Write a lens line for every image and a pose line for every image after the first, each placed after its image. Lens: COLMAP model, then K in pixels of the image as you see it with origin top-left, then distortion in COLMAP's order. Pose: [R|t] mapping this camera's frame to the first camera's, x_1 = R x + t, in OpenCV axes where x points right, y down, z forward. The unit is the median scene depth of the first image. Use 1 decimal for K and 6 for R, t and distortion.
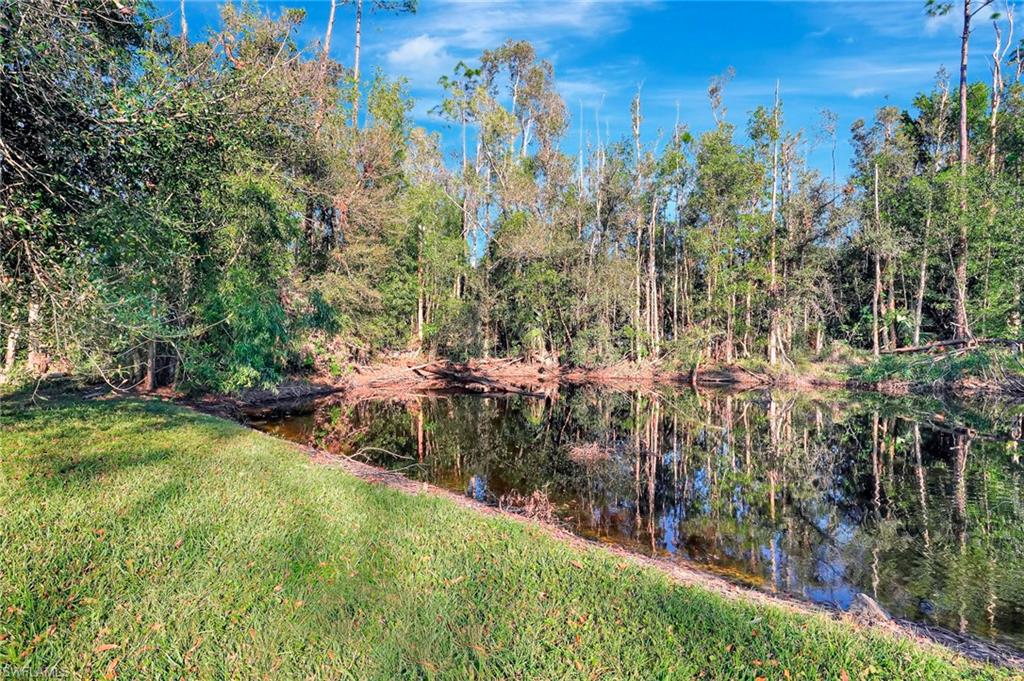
lens RADIAL K [[491.4, 0, 511.7], [0, 491.4, 337.2], [0, 0, 1]] dist [-0.000291, 0.000065]
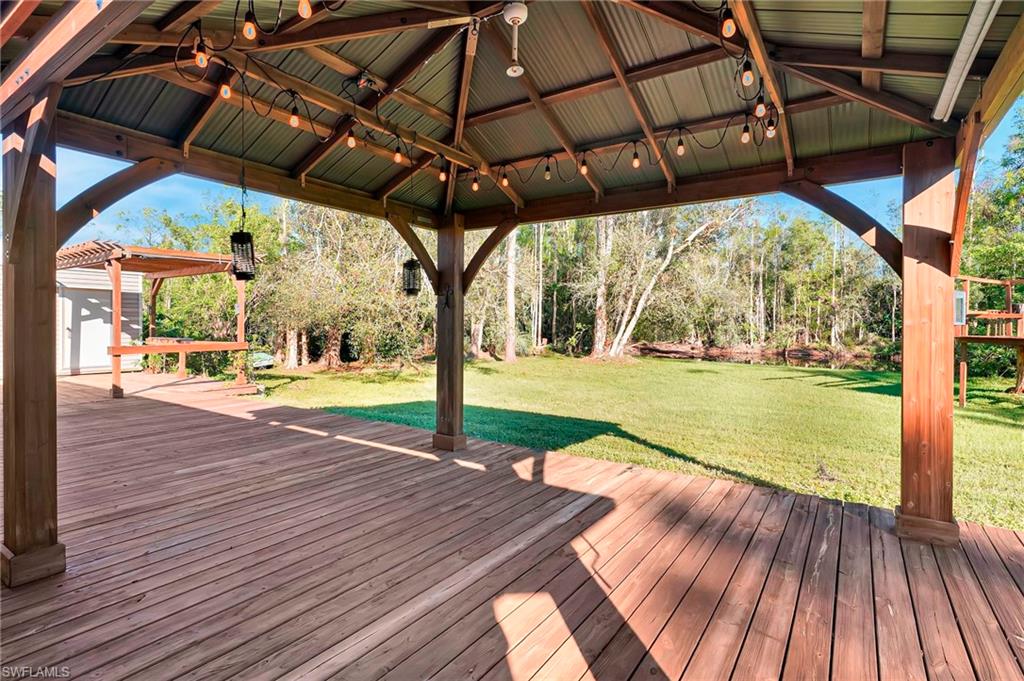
lens RADIAL K [[491.4, 0, 507.8], [0, 491.4, 324.1], [0, 0, 1]] dist [-0.000291, 0.000065]
pose [[0.984007, 0.004032, -0.178082, -0.320538], [-0.003334, 0.999986, 0.004217, -0.028496], [0.178097, -0.003556, 0.984007, -0.980979]]
